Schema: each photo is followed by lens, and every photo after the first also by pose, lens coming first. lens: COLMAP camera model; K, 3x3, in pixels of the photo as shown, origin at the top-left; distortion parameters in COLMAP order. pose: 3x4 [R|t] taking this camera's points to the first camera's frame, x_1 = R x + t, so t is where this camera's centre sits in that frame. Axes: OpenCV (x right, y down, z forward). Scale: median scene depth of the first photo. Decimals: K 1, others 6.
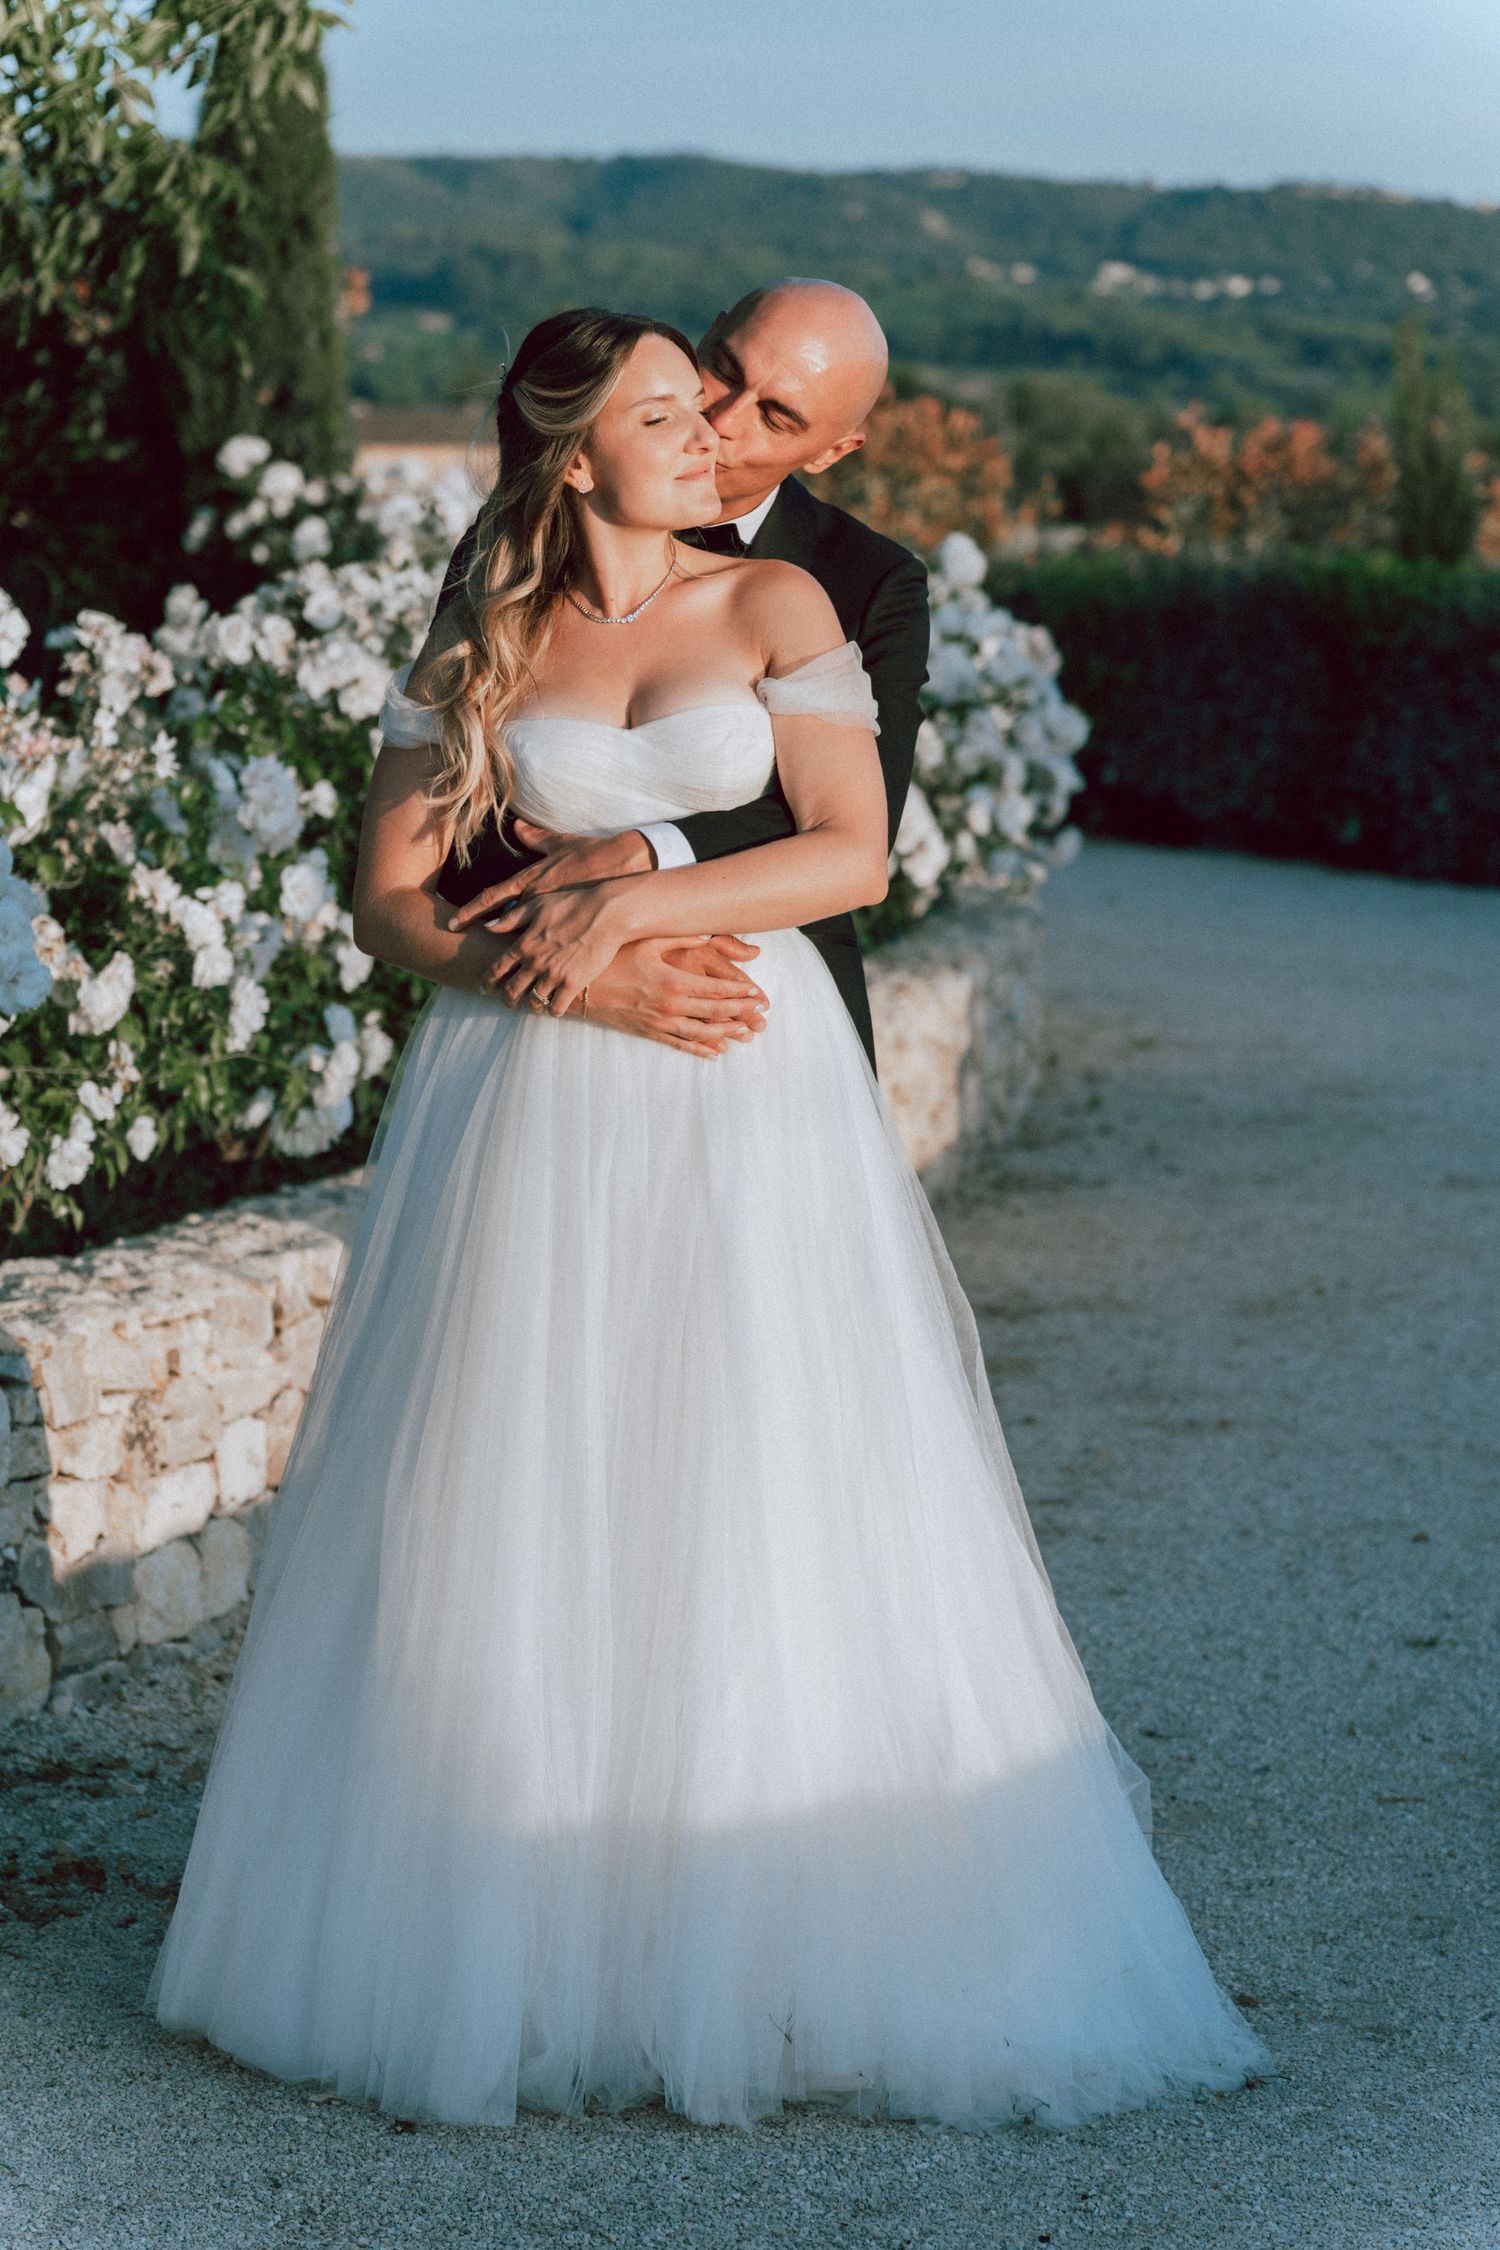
lens RADIAL K [[5885.7, 0, 753.9], [0, 5885.7, 1128.2], [0, 0, 1]] dist [-0.899105, 0.000000]
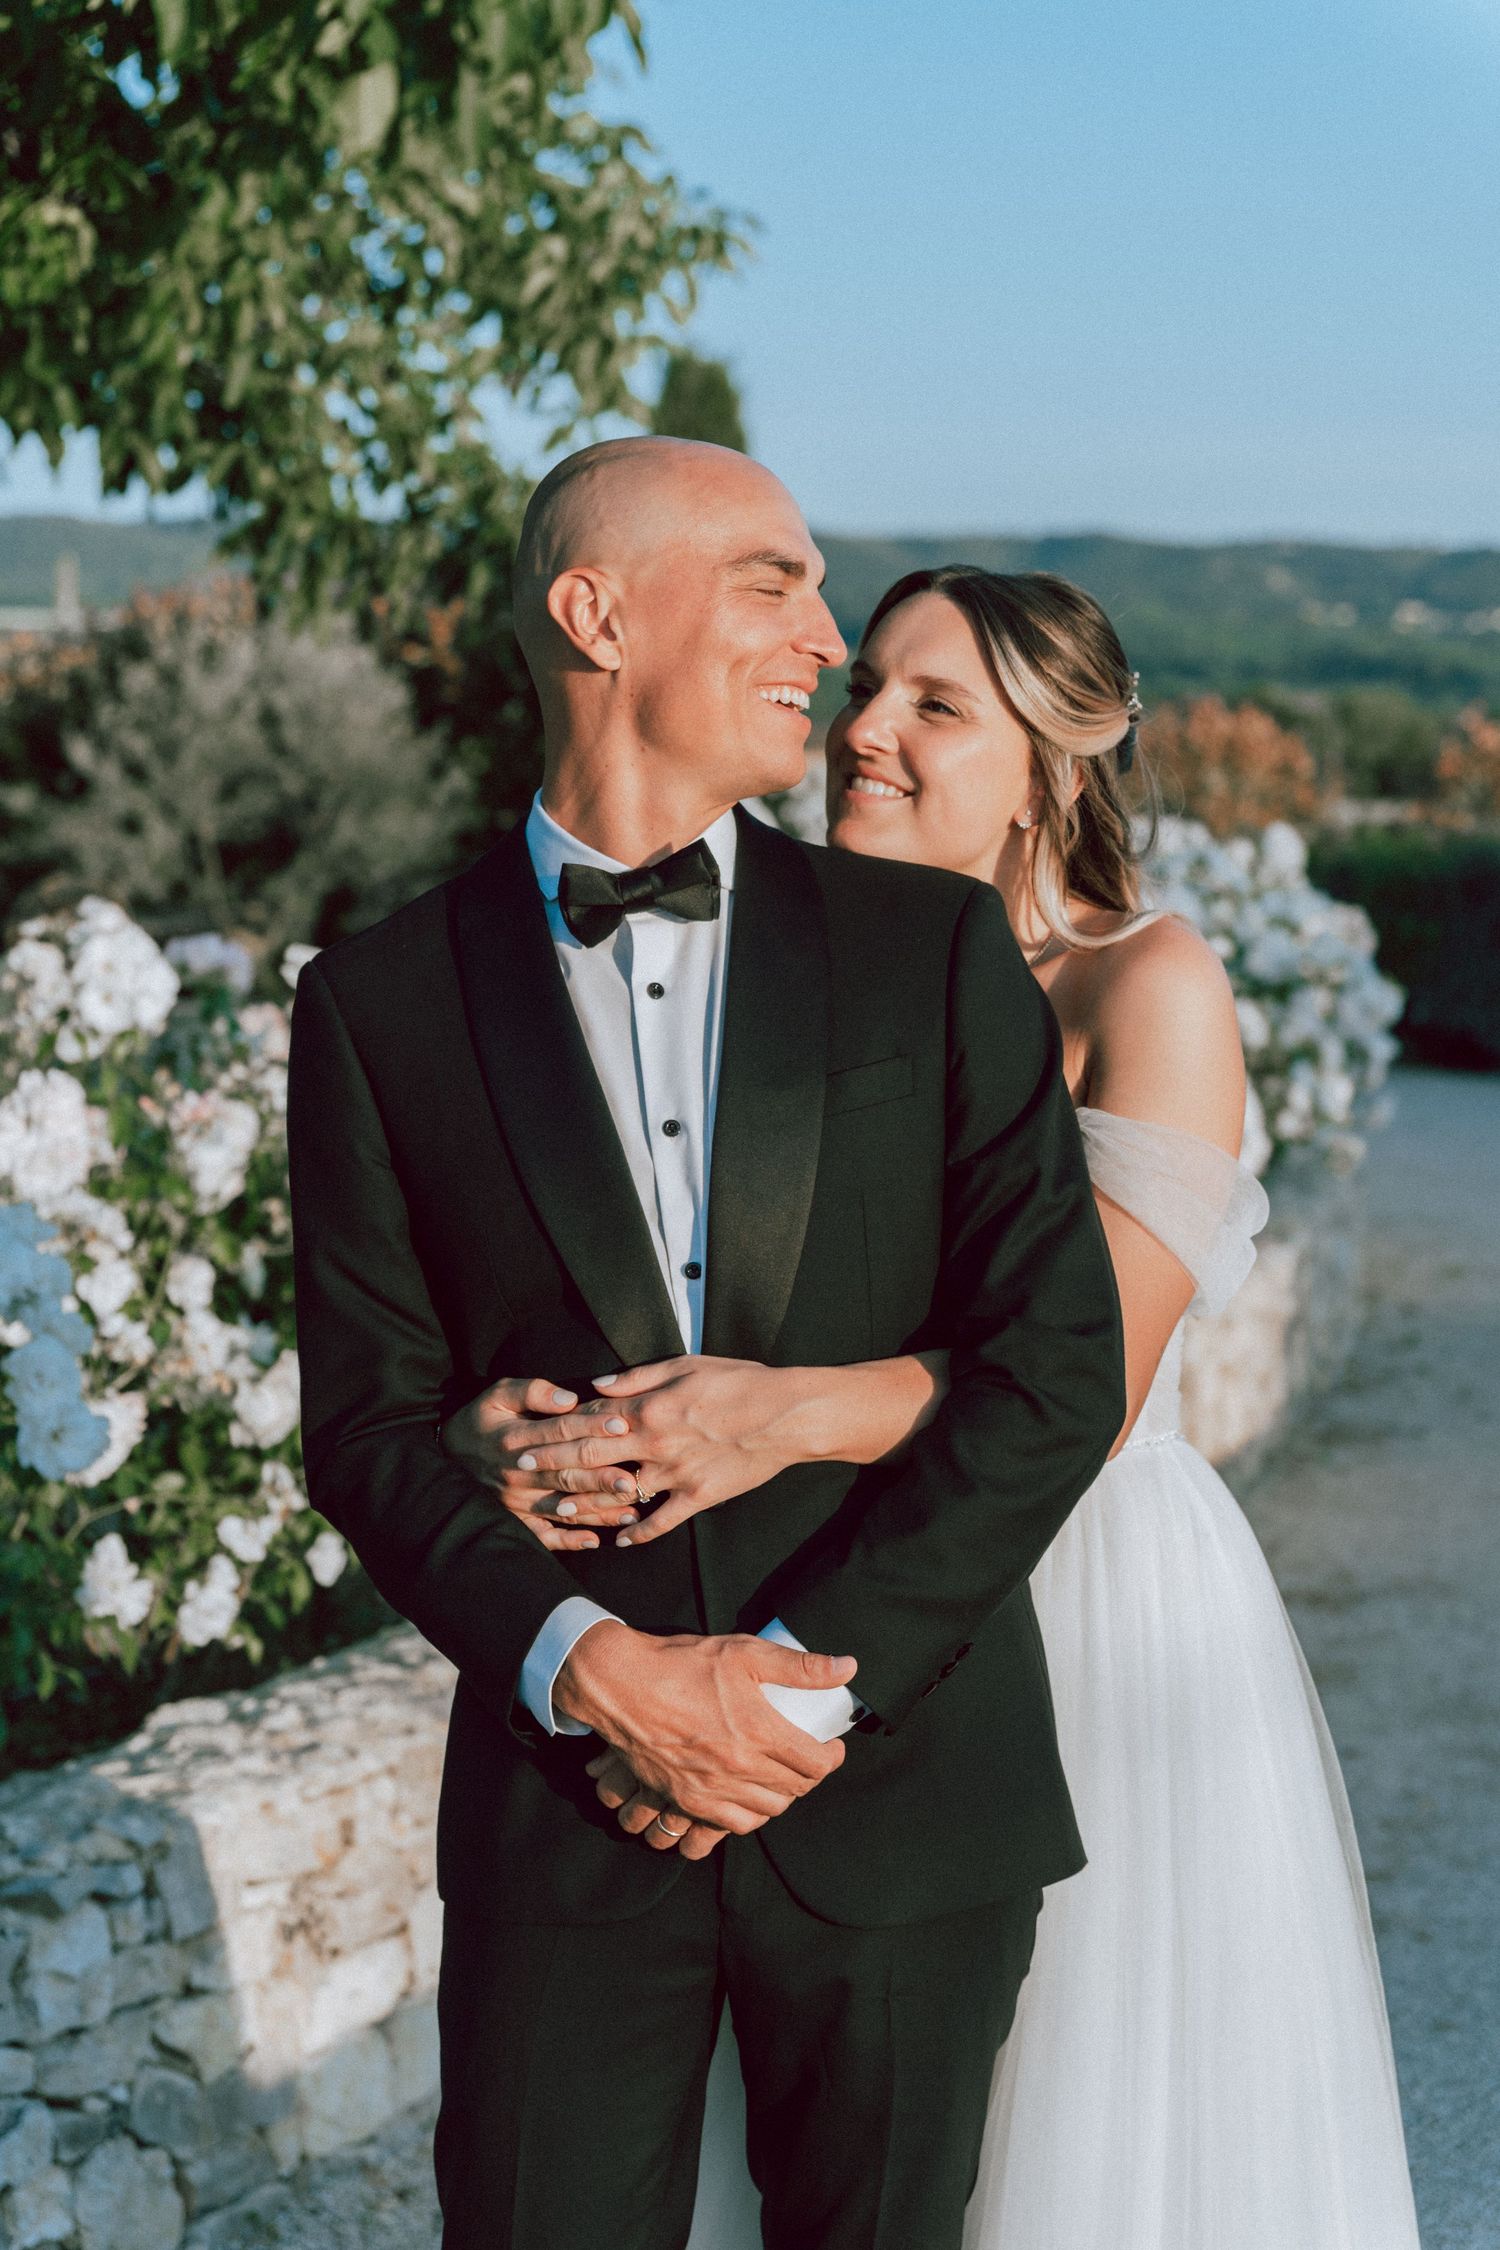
lens RADIAL K [[4235.2, 0, 751.4], [0, 4235.2, 1131.3], [0, 0, 1]] dist [-0.426003, 0.000000]
pose [[0.995075, -0.020038, -0.097081, 0.021455], [0.017333, 0.999440, -0.028633, -0.043613], [0.097600, 0.026810, 0.994865, 0.376351]]
